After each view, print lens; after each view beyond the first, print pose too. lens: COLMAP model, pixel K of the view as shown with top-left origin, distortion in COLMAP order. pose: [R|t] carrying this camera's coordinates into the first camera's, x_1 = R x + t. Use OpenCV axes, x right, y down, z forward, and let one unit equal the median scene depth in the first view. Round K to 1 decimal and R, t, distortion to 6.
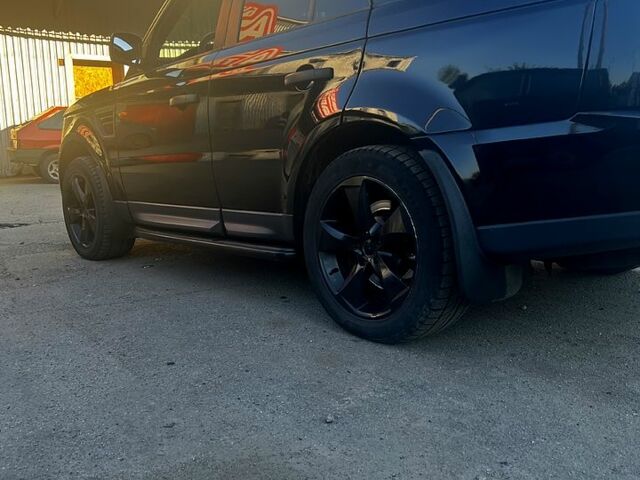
lens RADIAL K [[636.5, 0, 309.2], [0, 636.5, 241.5], [0, 0, 1]] dist [0.084320, -0.233213]
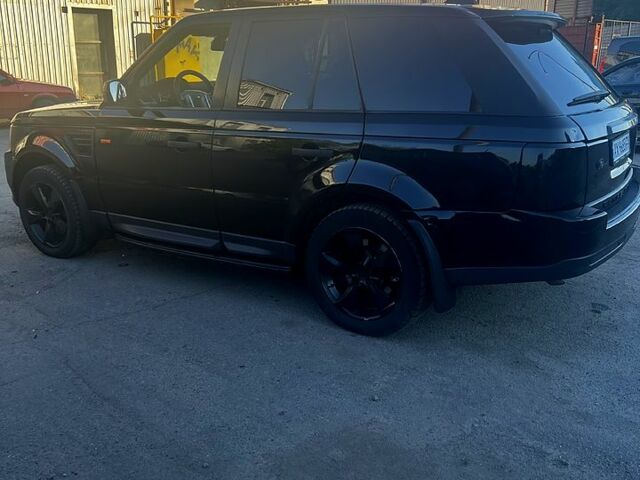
lens RADIAL K [[636.5, 0, 309.2], [0, 636.5, 241.5], [0, 0, 1]] dist [0.084320, -0.233213]
pose [[0.962063, -0.053433, 0.267543, -0.396748], [0.020279, 0.991927, 0.125181, -0.240571], [-0.272072, -0.115007, 0.955380, -0.350987]]
